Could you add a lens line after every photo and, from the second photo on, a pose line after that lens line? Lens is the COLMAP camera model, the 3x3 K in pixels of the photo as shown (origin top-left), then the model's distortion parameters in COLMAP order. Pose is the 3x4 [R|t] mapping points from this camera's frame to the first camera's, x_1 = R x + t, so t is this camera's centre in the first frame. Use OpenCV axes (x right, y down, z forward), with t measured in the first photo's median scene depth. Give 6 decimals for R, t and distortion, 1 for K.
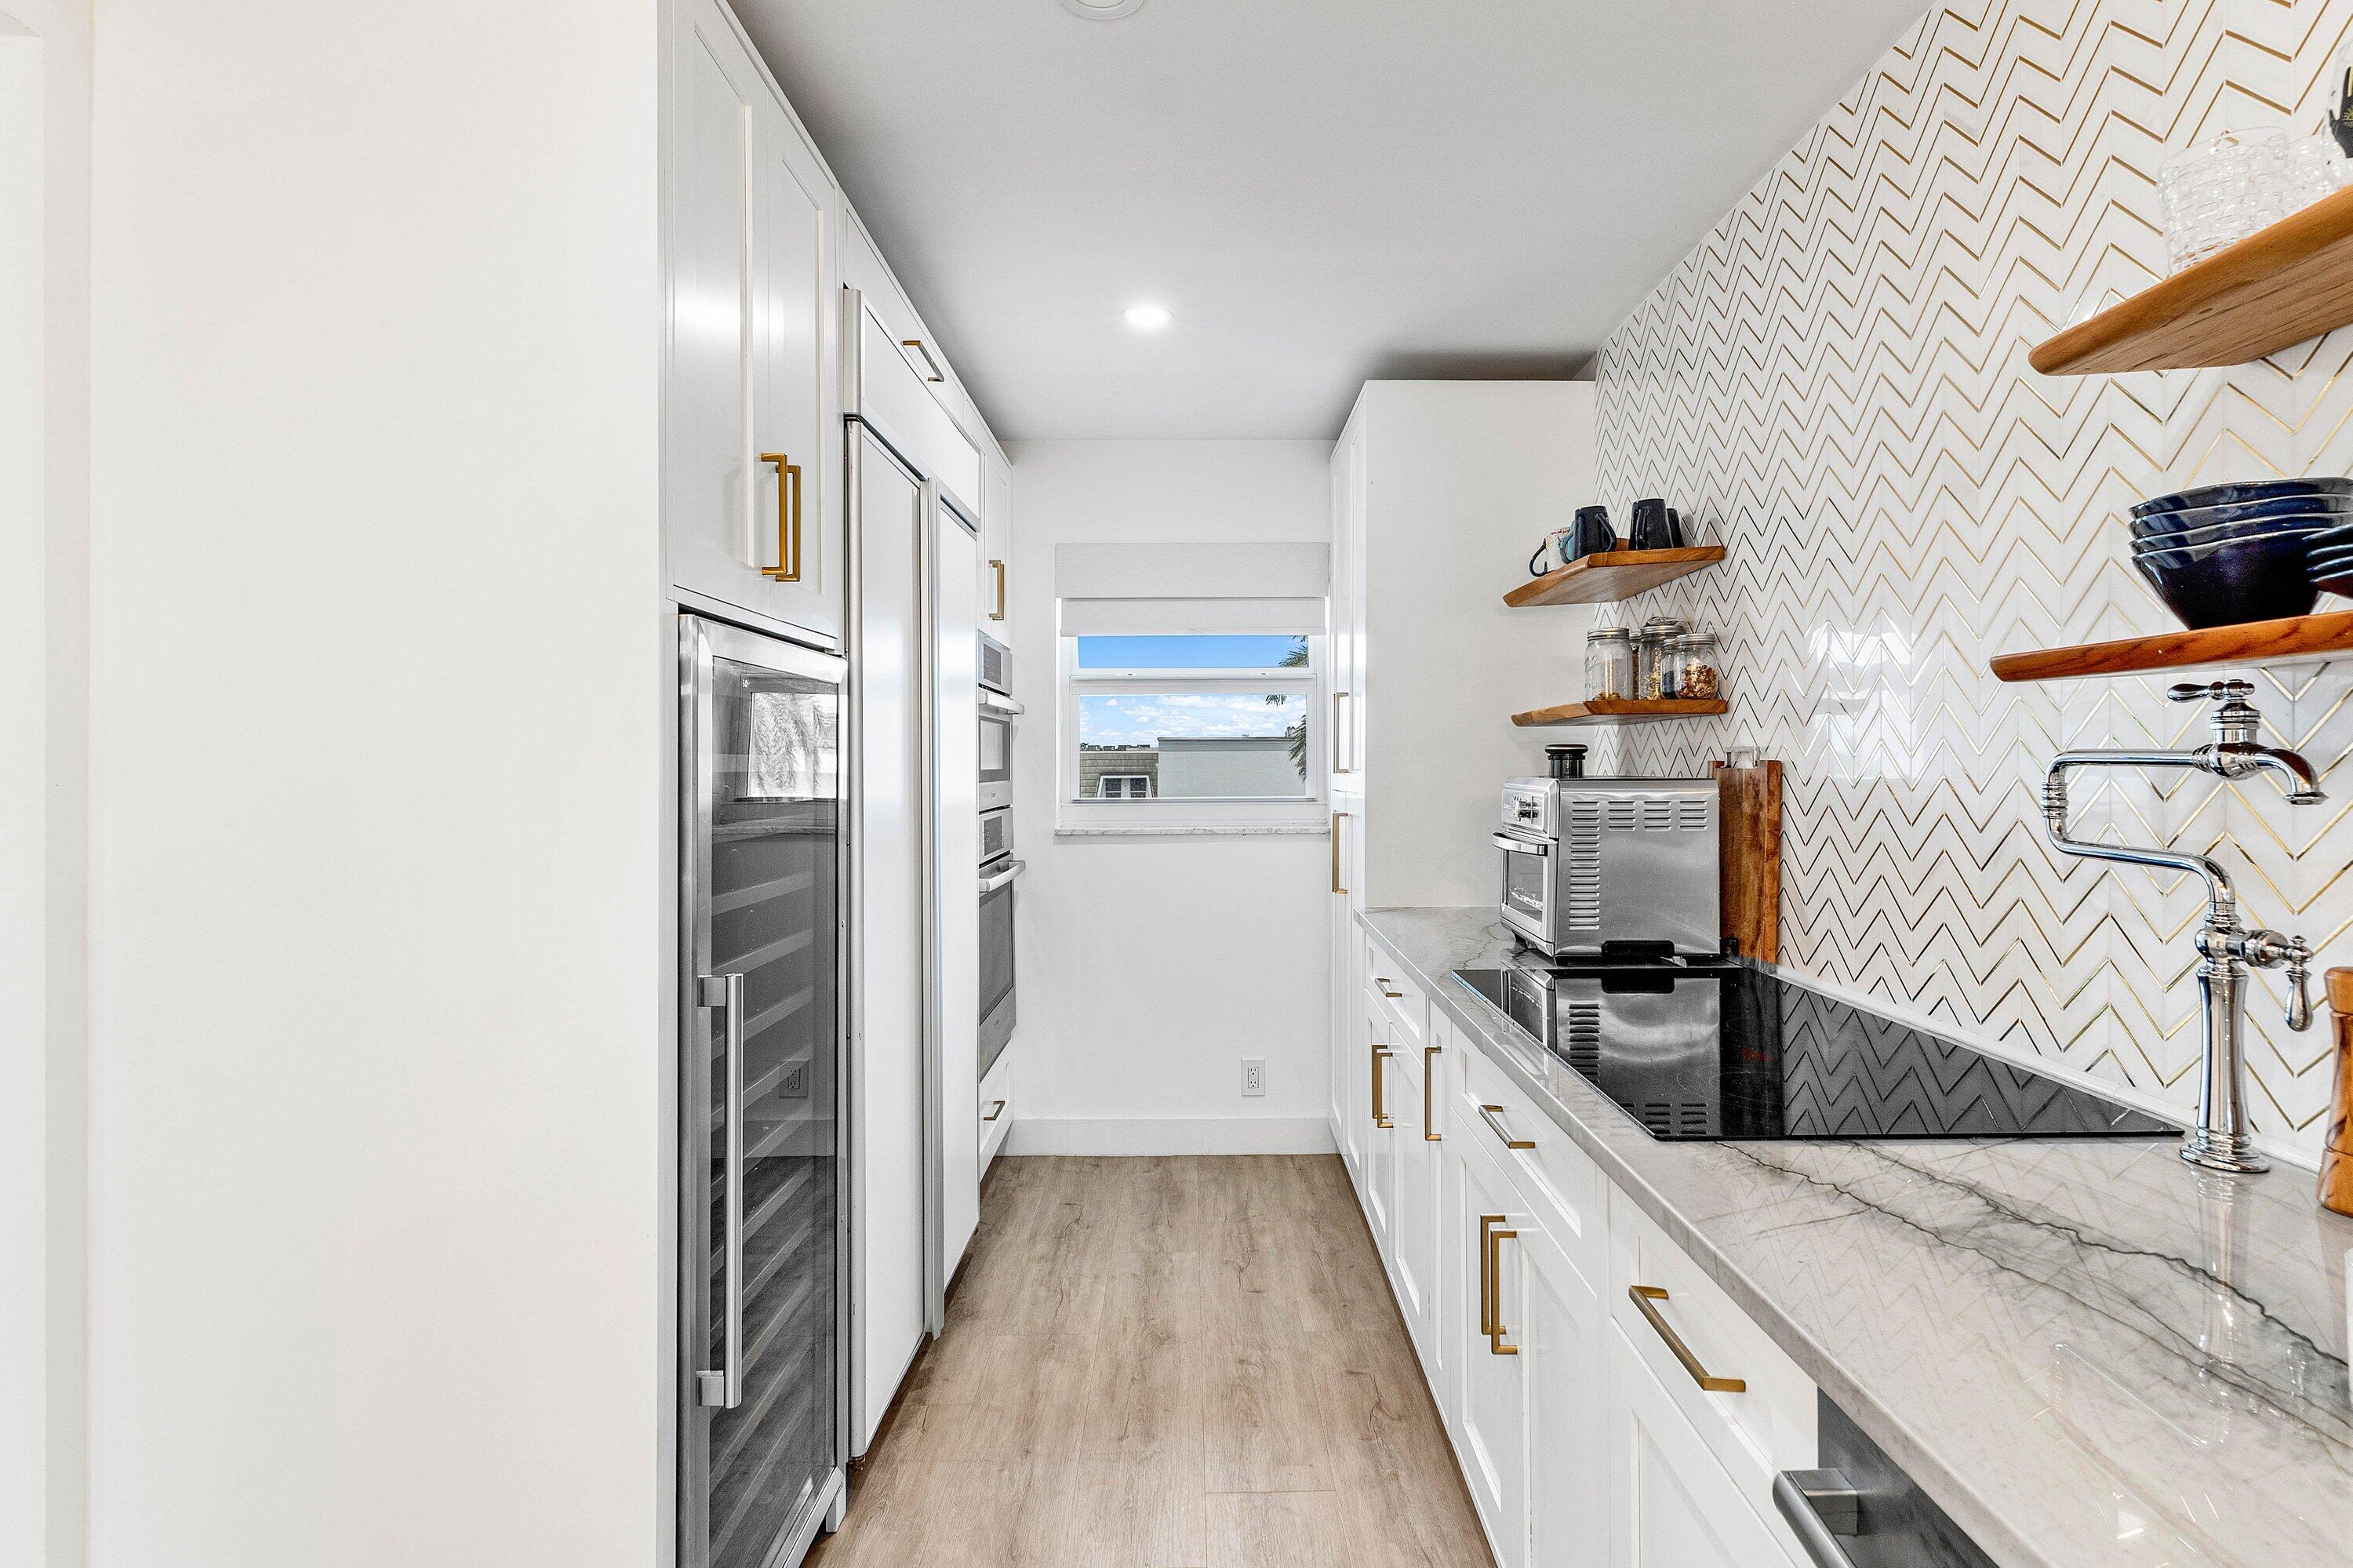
lens RADIAL K [[1140.5, 0, 1176.5], [0, 1140.5, 784.0], [0, 0, 1]] dist [0.000031, 0.002046]
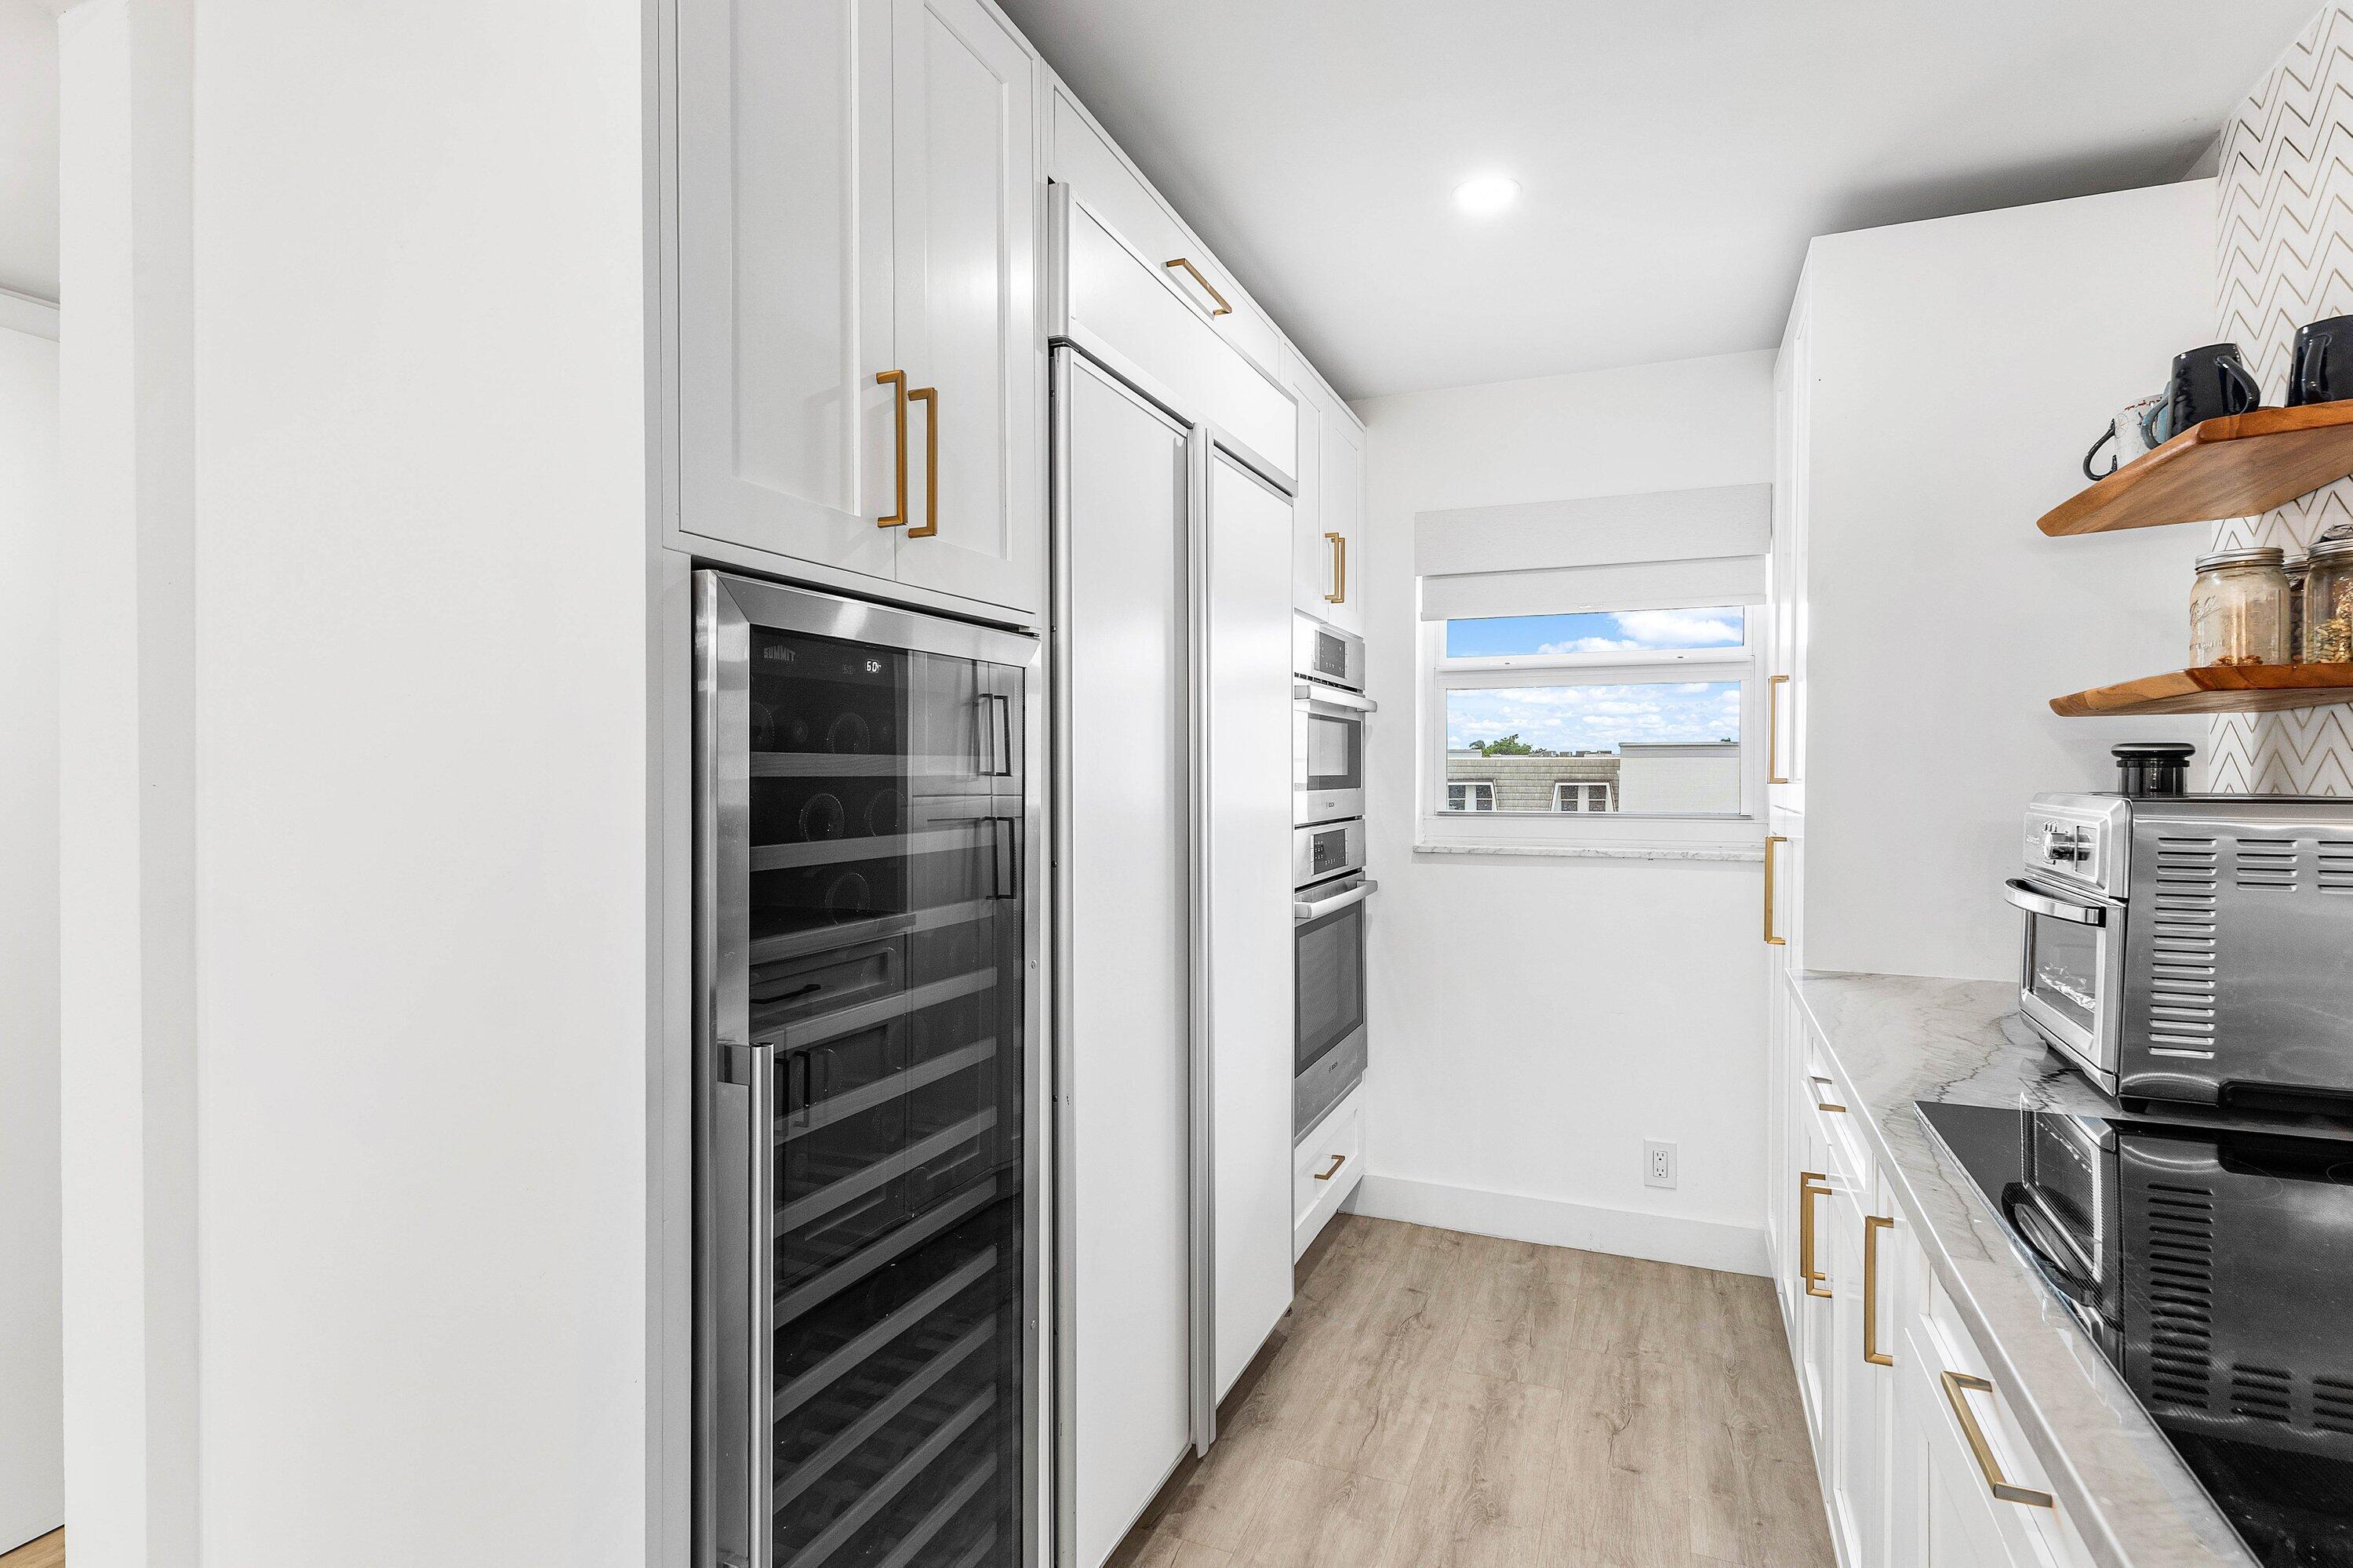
lens RADIAL K [[1140.5, 0, 1176.5], [0, 1140.5, 784.0], [0, 0, 1]] dist [0.000031, 0.002046]
pose [[0.927334, 0.011125, -0.374070, 0.071453], [-0.012863, 0.999915, -0.002149, -0.003196], [0.374014, 0.006804, 0.927398, 0.193979]]
